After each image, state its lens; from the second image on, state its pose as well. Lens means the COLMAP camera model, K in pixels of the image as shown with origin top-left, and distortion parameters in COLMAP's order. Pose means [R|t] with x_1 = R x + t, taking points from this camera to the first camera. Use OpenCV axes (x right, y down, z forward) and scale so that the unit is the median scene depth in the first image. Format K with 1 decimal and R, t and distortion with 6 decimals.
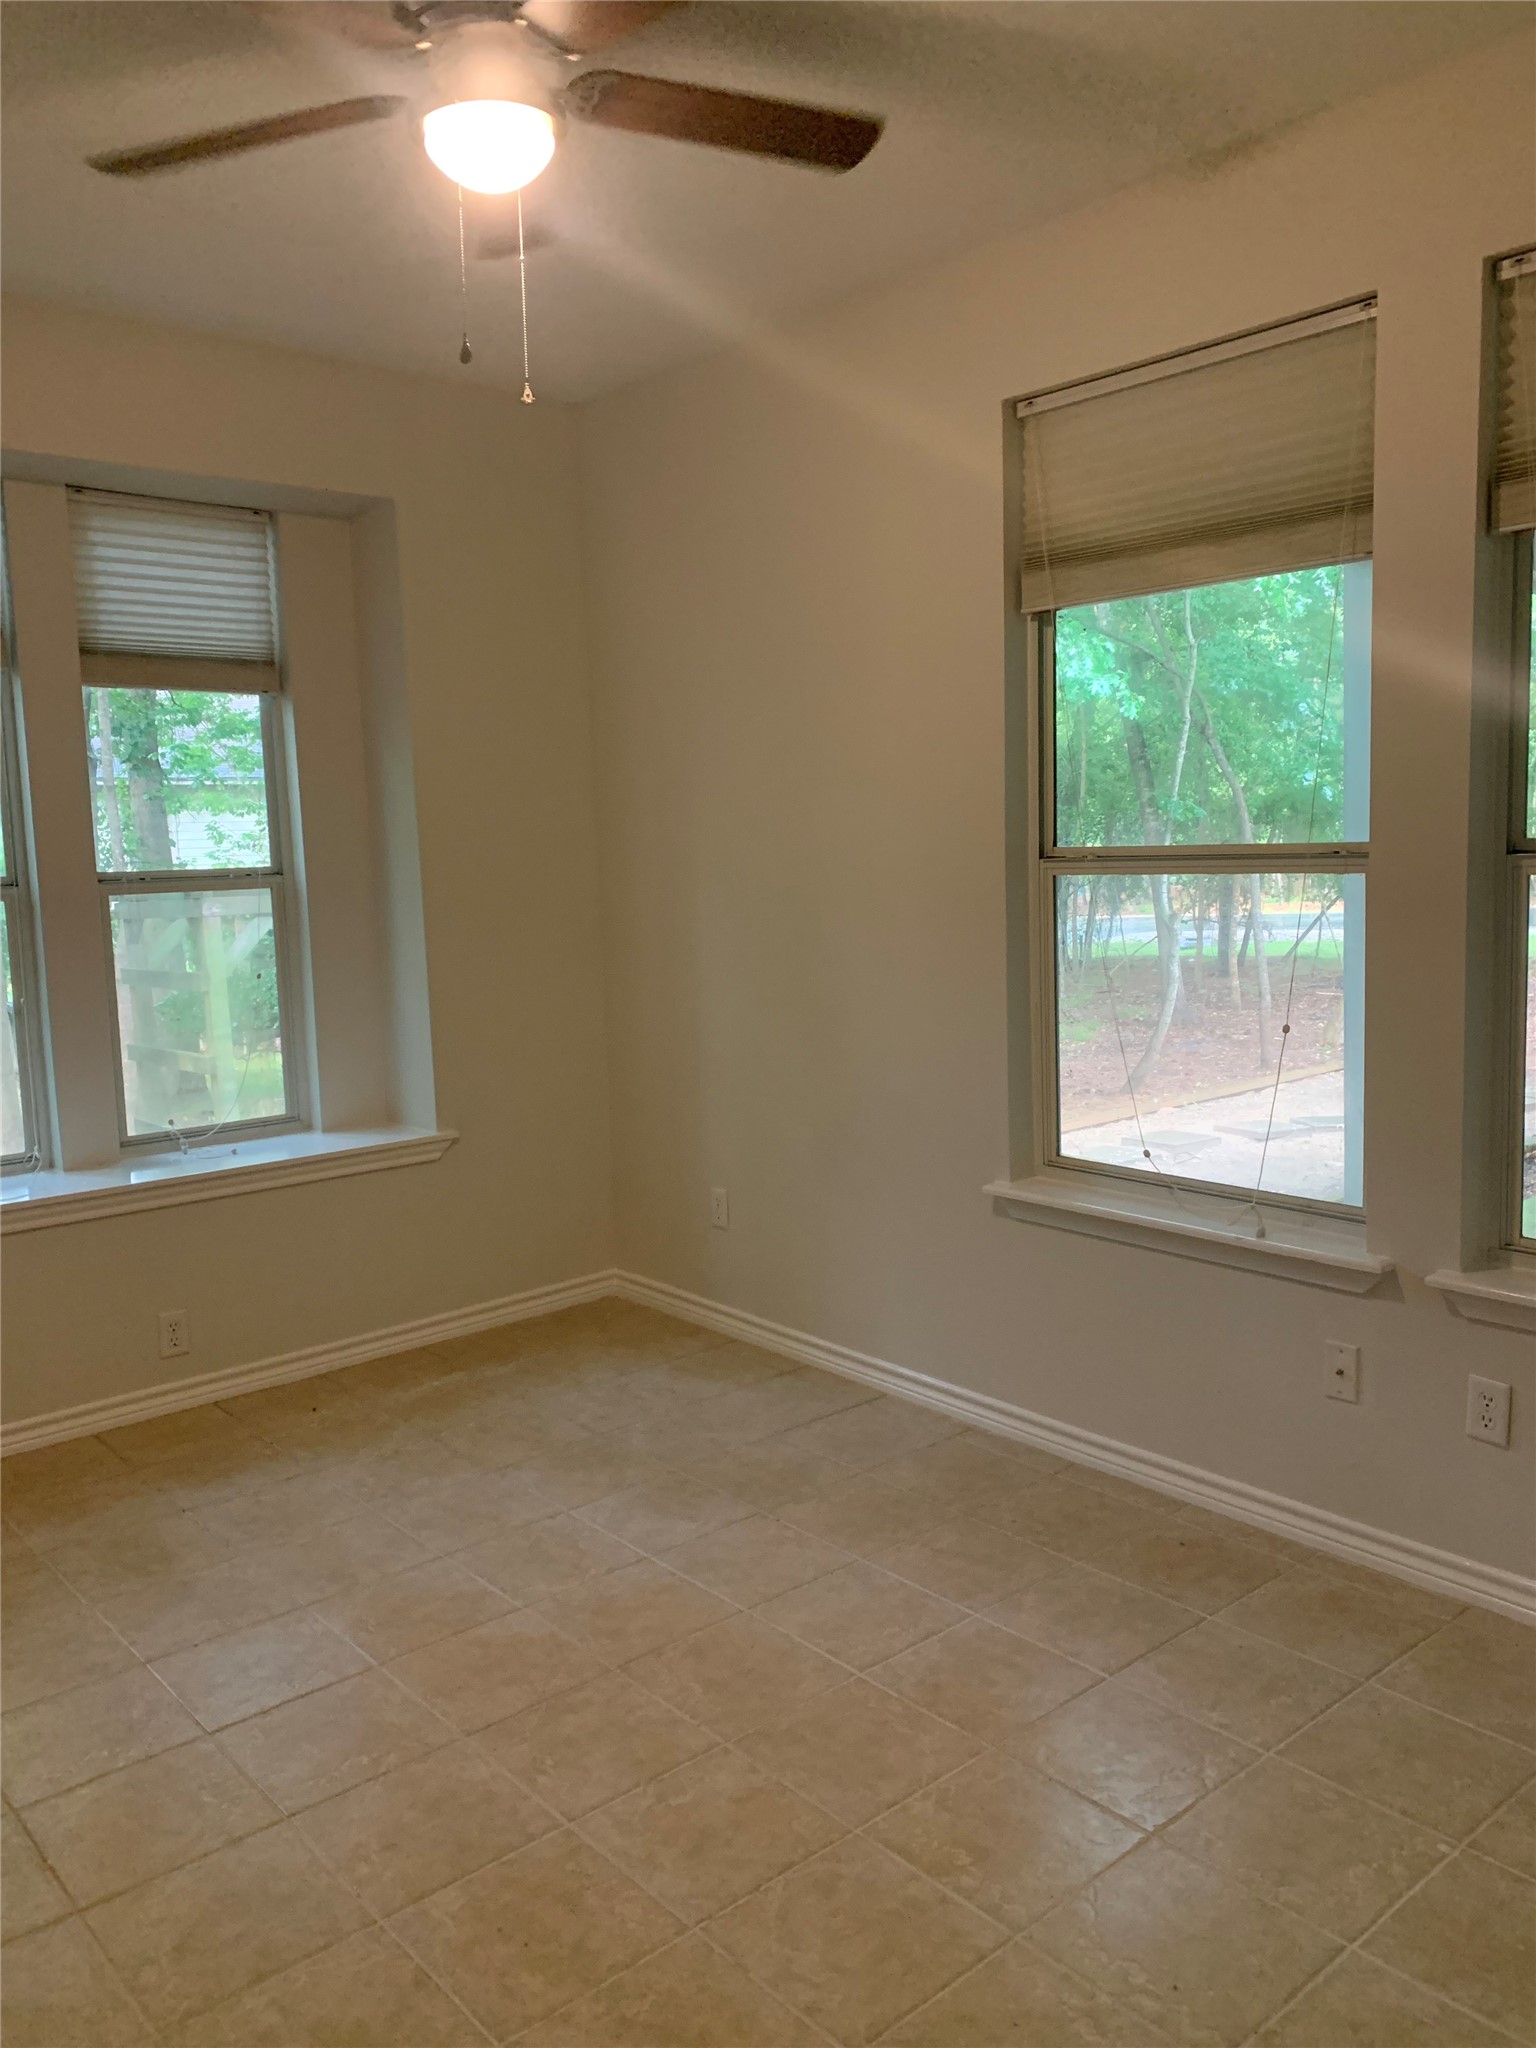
lens RADIAL K [[1570.2, 0, 774.9], [0, 1570.2, 1037.8], [0, 0, 1]] dist [0.042535, -0.062978]
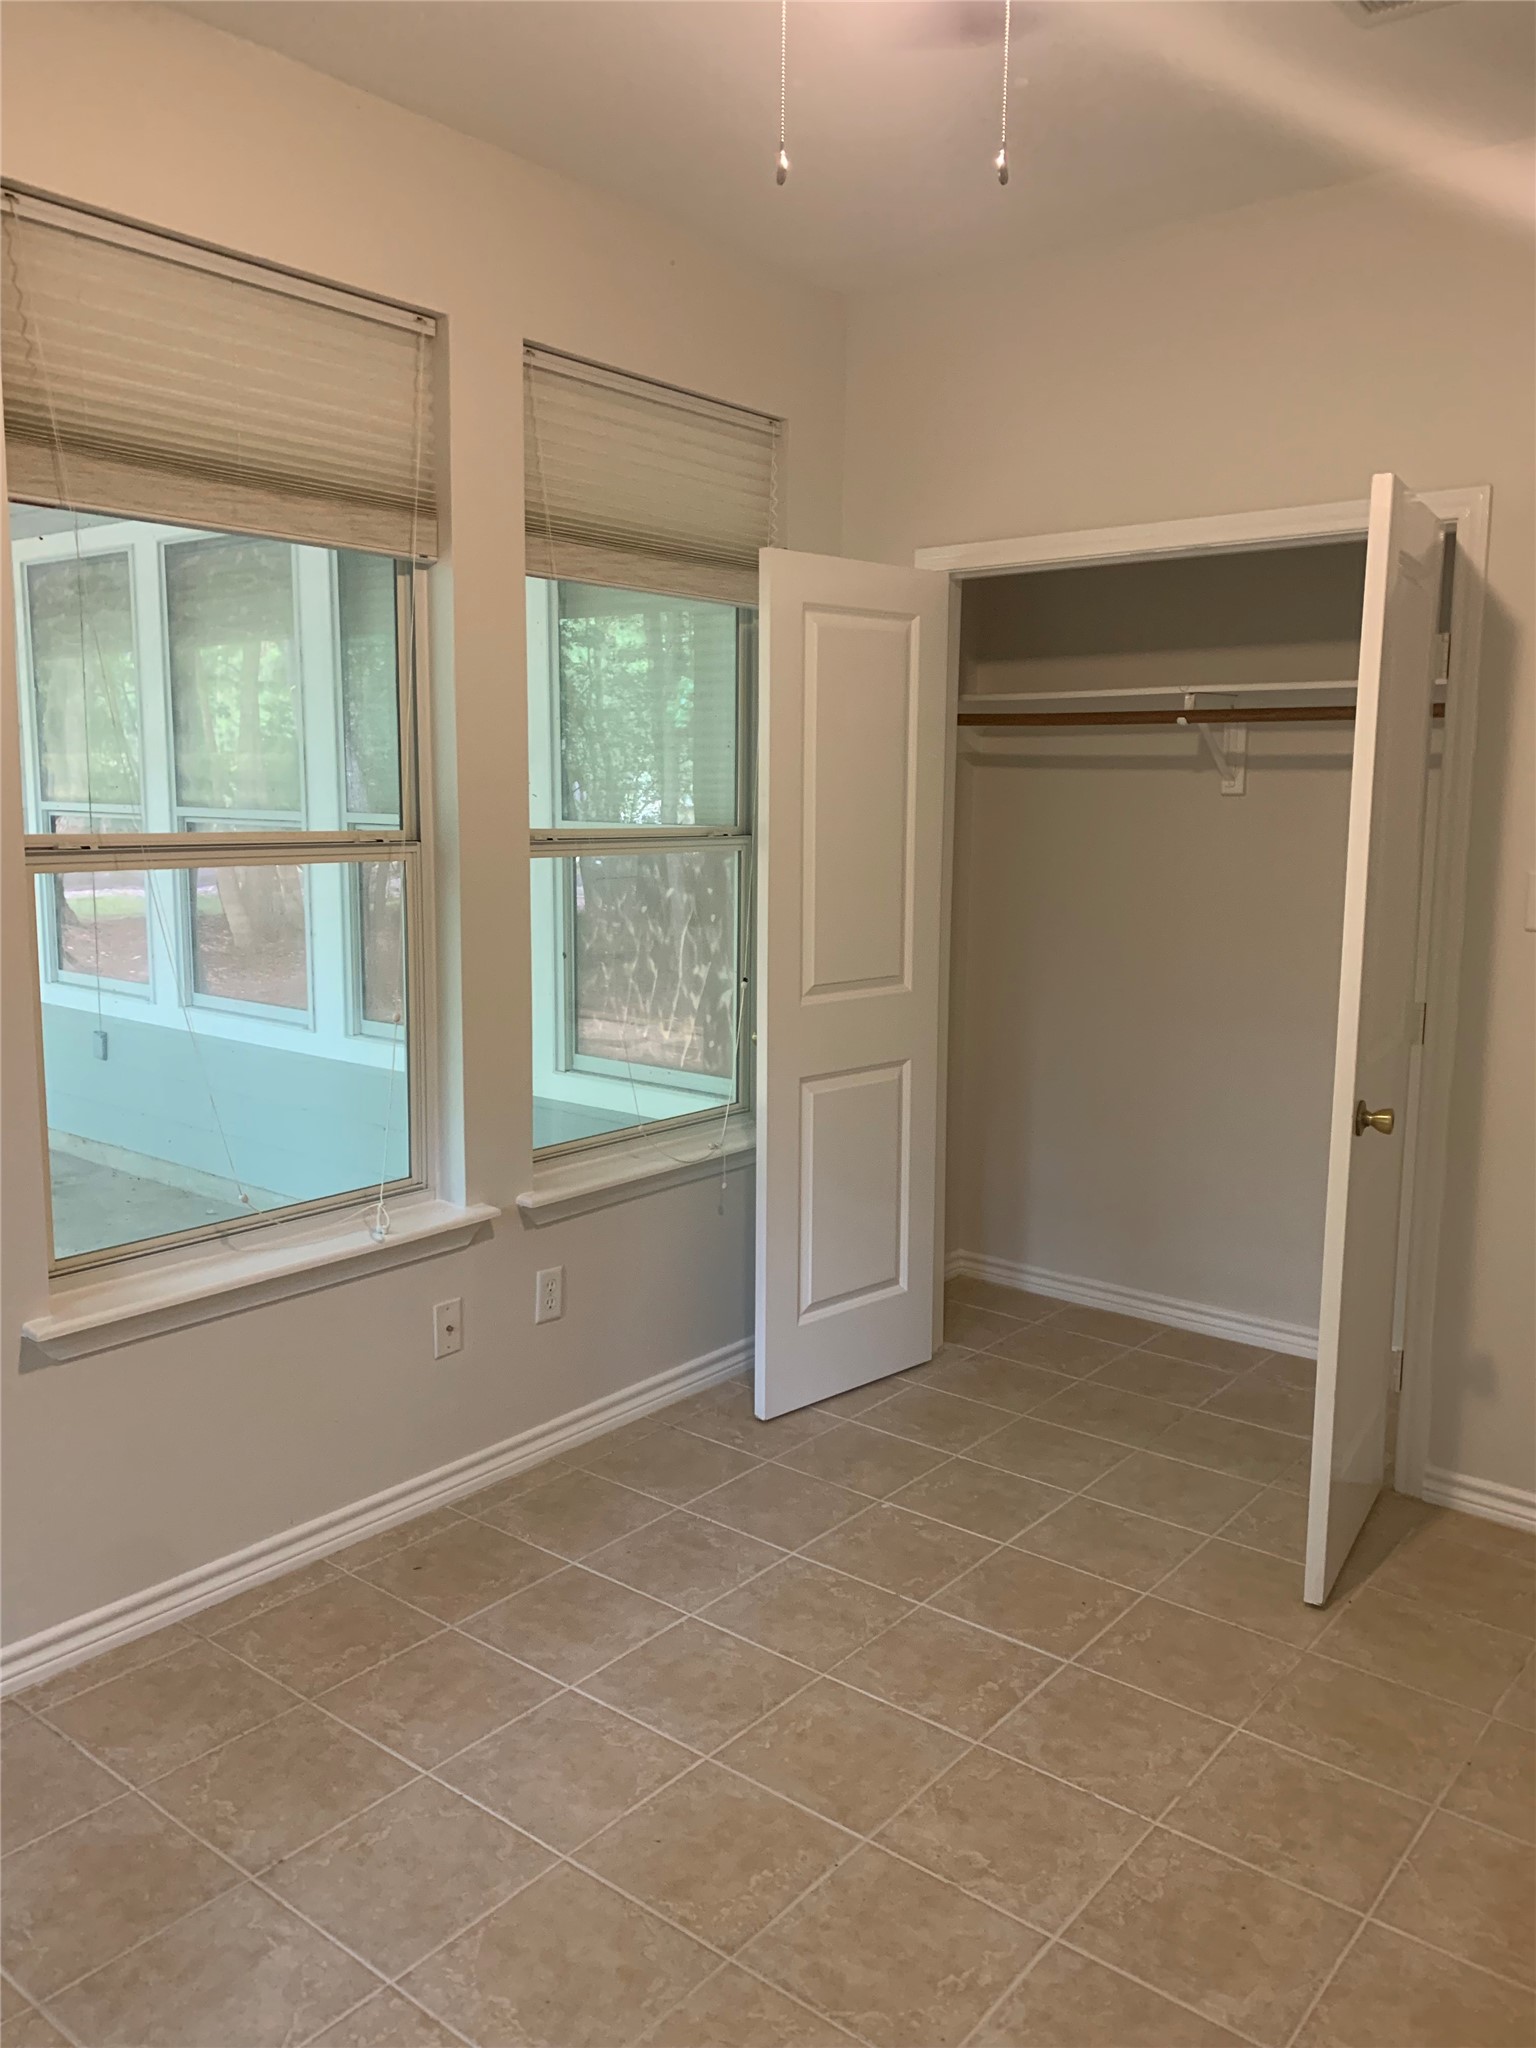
lens RADIAL K [[1570.2, 0, 751.8], [0, 1570.2, 1023.8], [0, 0, 1]] dist [0.042535, -0.062978]
pose [[-0.171252, -0.118352, 0.978093, -0.628383], [0.124345, 0.982224, 0.140623, -0.103170], [-0.977349, 0.145703, -0.153491, 0.851315]]
